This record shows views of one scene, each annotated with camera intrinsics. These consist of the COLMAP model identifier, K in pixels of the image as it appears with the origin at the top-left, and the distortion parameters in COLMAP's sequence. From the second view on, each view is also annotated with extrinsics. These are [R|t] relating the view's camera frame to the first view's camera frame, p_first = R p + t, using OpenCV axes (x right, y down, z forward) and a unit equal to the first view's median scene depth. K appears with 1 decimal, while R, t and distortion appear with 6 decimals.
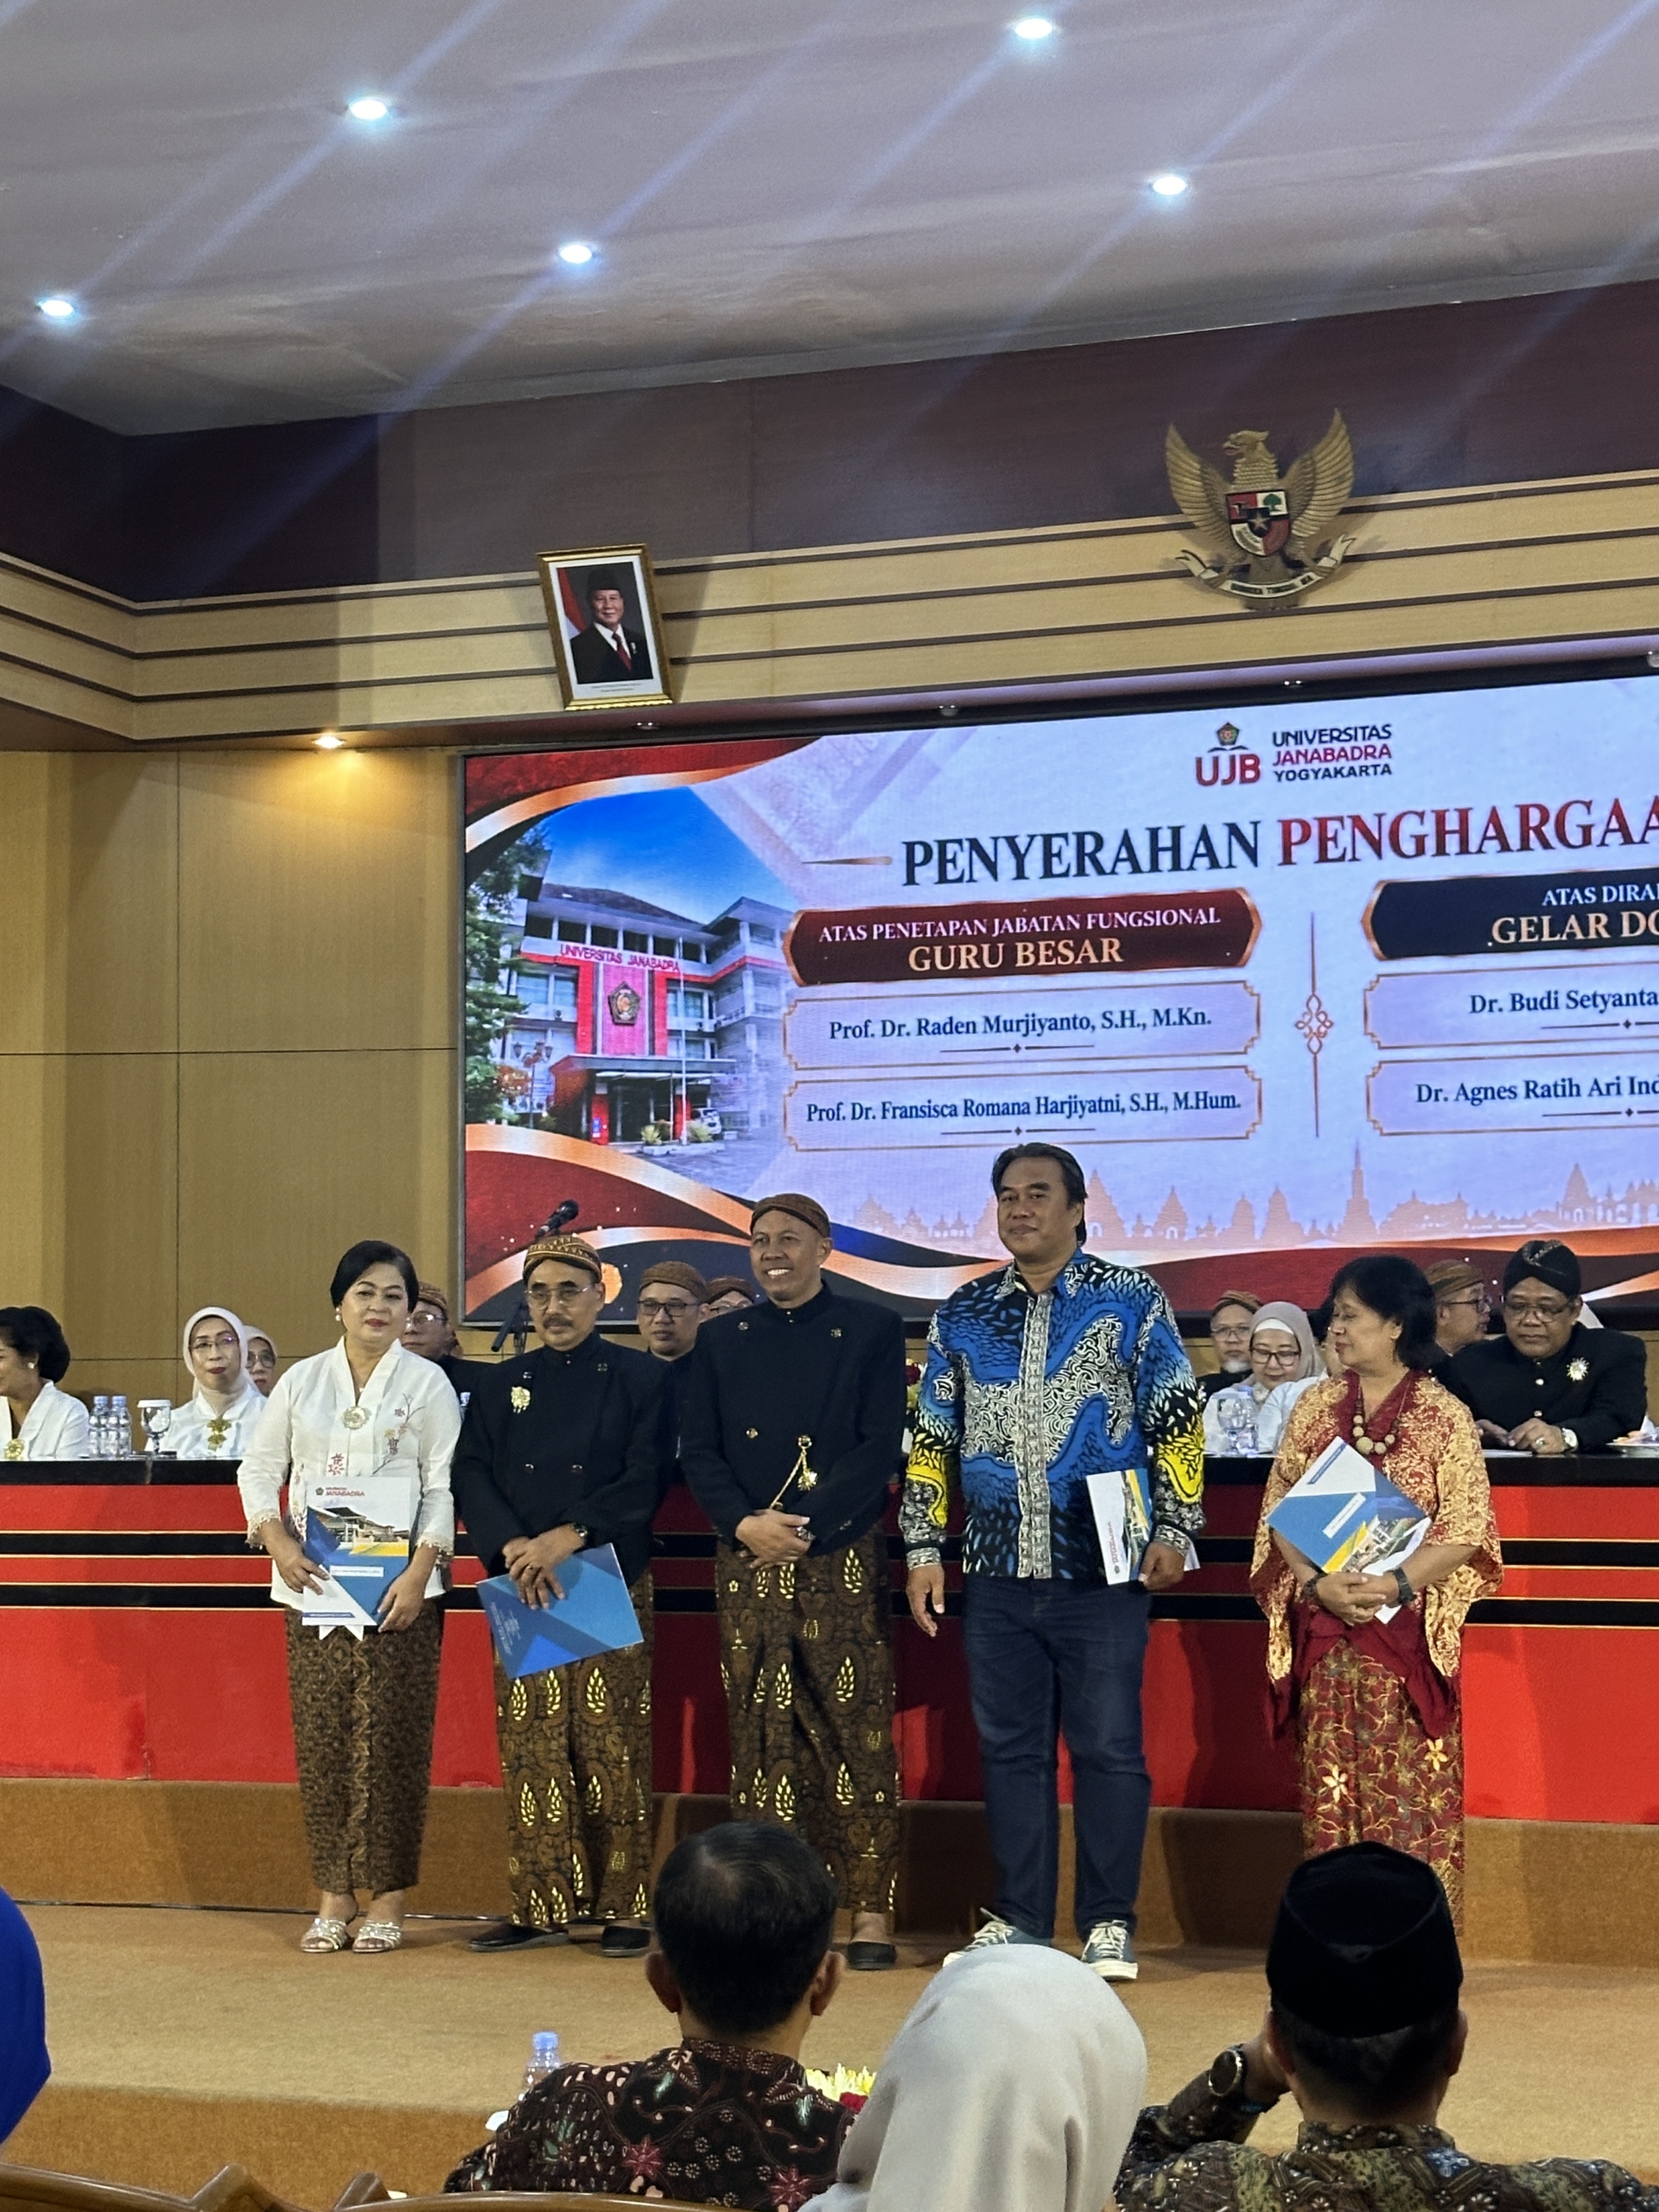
lens RADIAL K [[3930.8, 0, 829.5], [0, 3930.8, 1106.0], [0, 0, 1]] dist [0.168778, -0.055899]
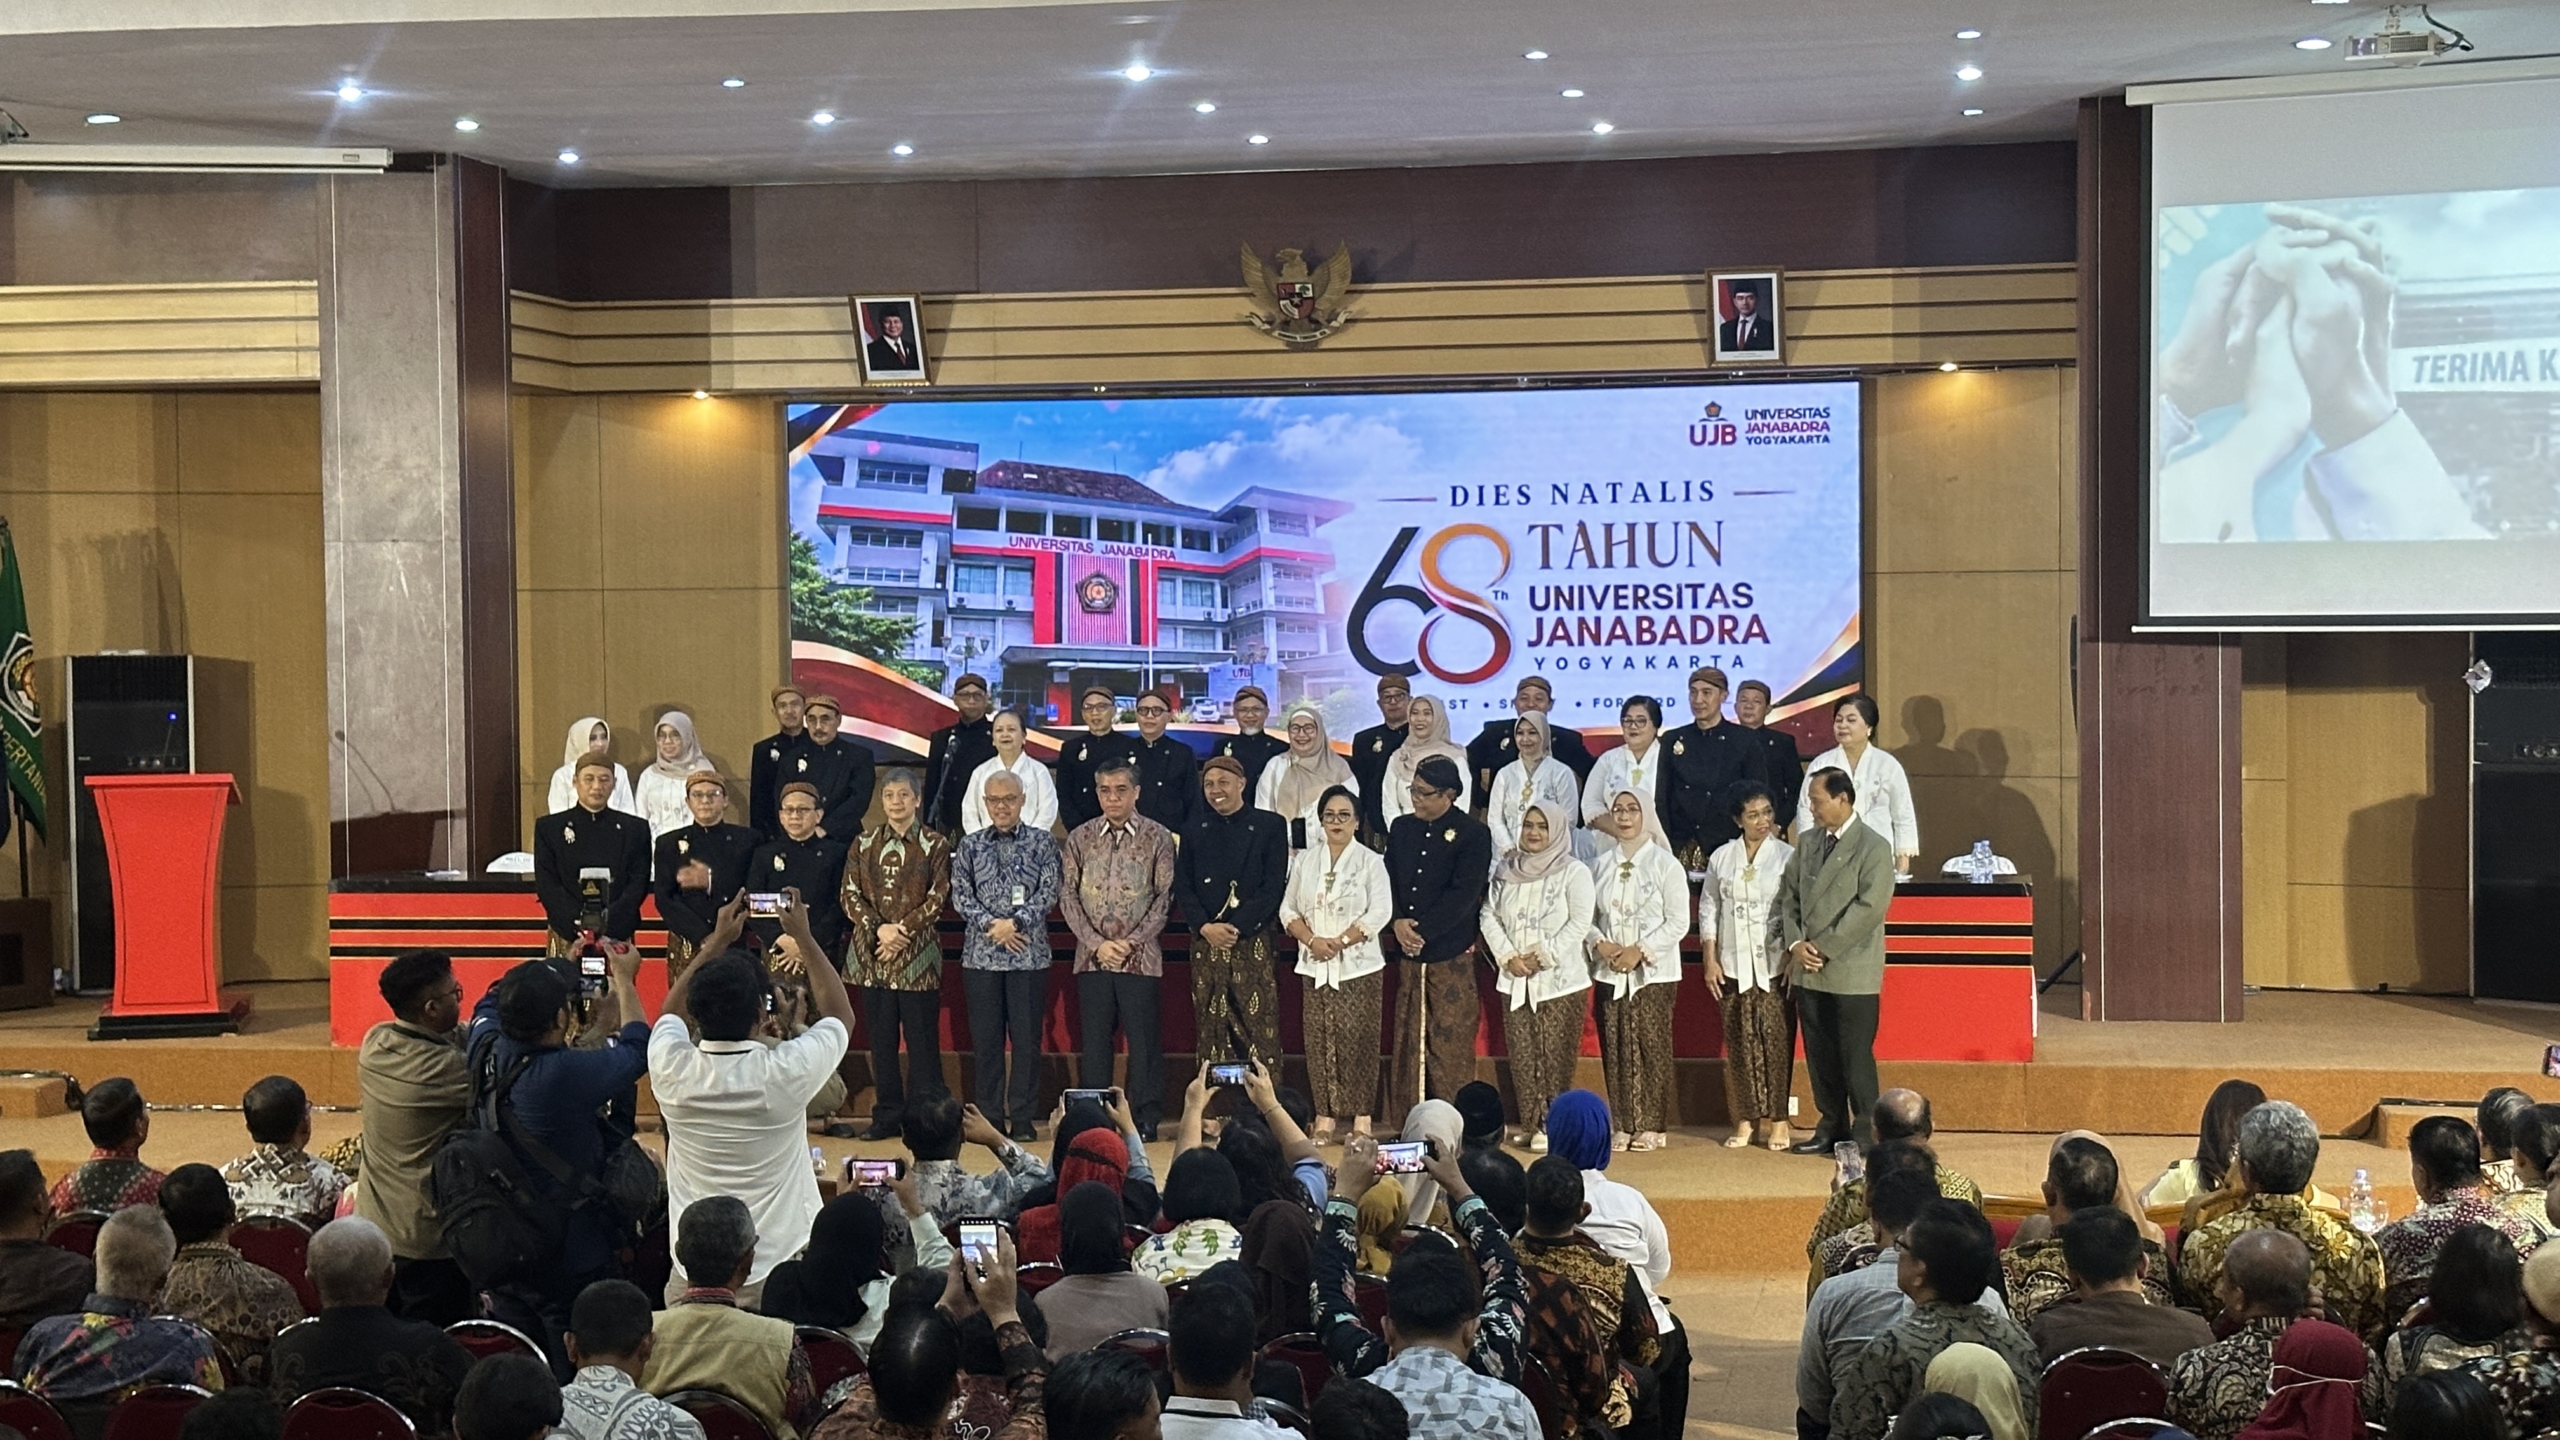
lens RADIAL K [[3932.8, 0, 1282.4], [0, 3932.8, 638.8], [0, 0, 1]] dist [0.151277, -0.020123]
pose [[0.986890, -0.004616, 0.161326, -0.162938], [-0.008489, 0.996722, 0.080452, -0.132214], [-0.161169, -0.080767, 0.983616, -0.643233]]
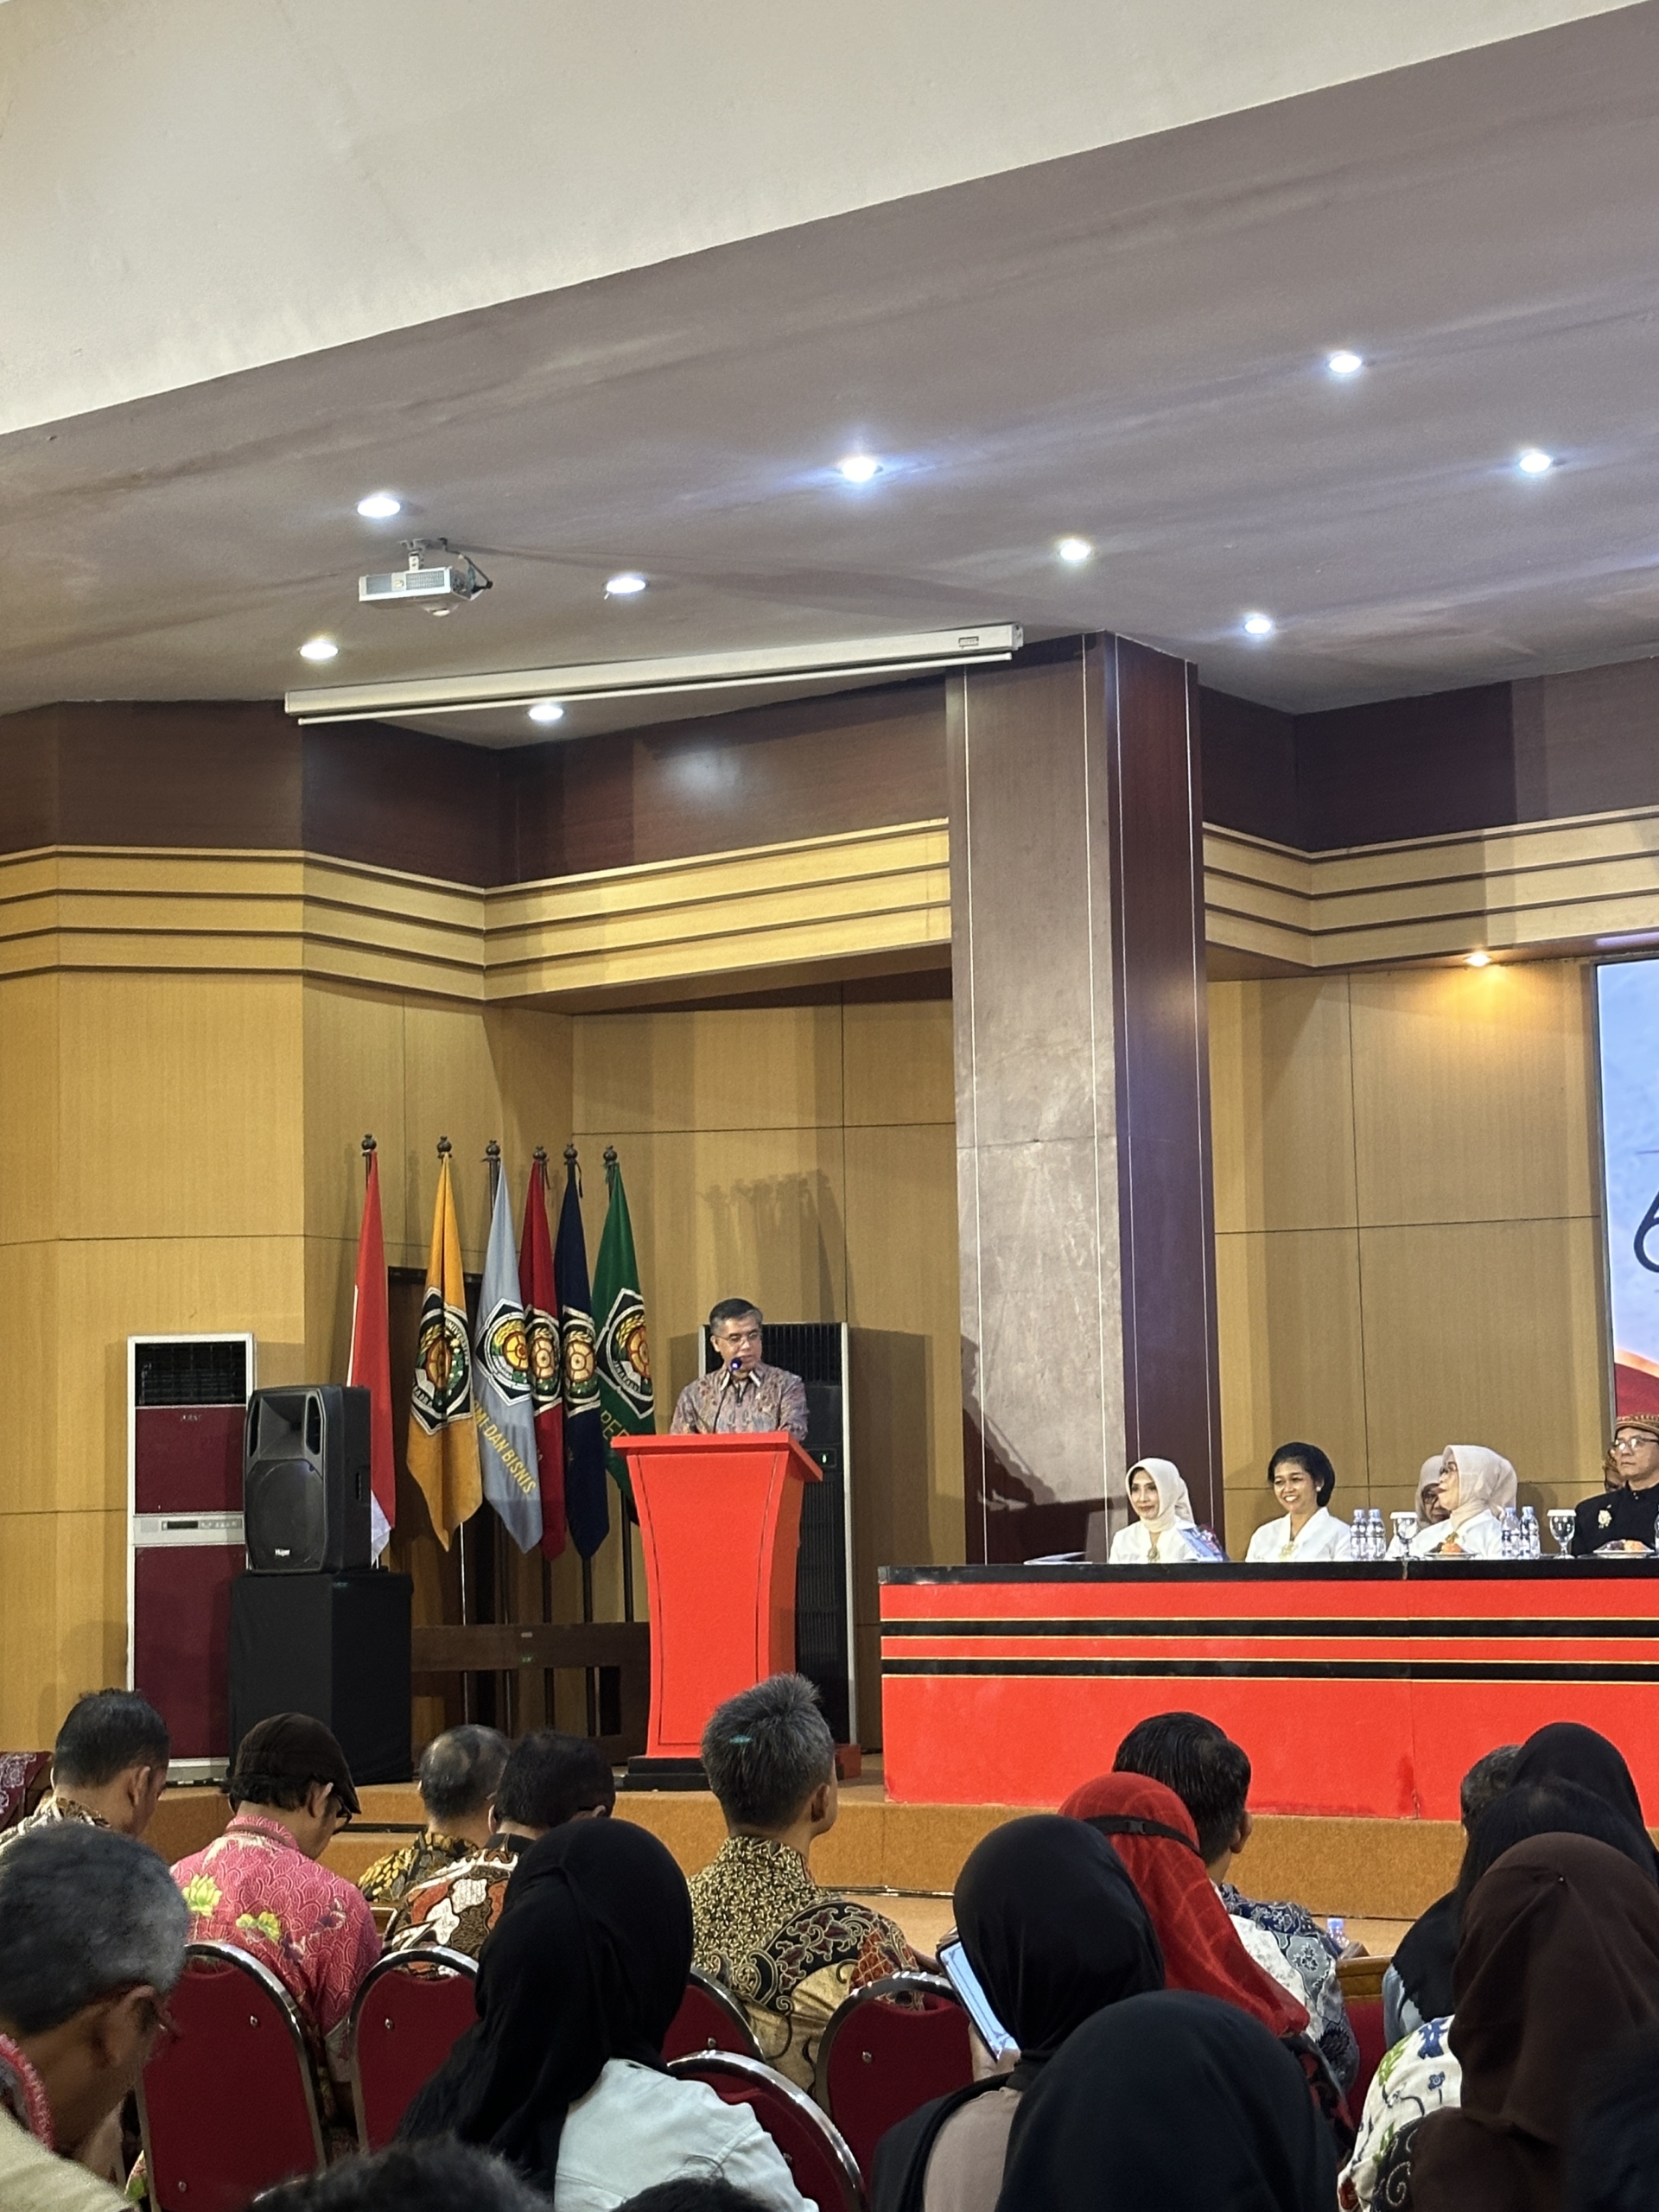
lens RADIAL K [[3810.5, 0, 829.5], [0, 3810.5, 1106.0], [0, 0, 1]] dist [0.154884, -0.030803]
pose [[0.965460, -0.042279, -0.257097, -0.023257], [0.031636, 0.998468, -0.045393, -0.003113], [0.258623, 0.035692, 0.965319, -0.161253]]
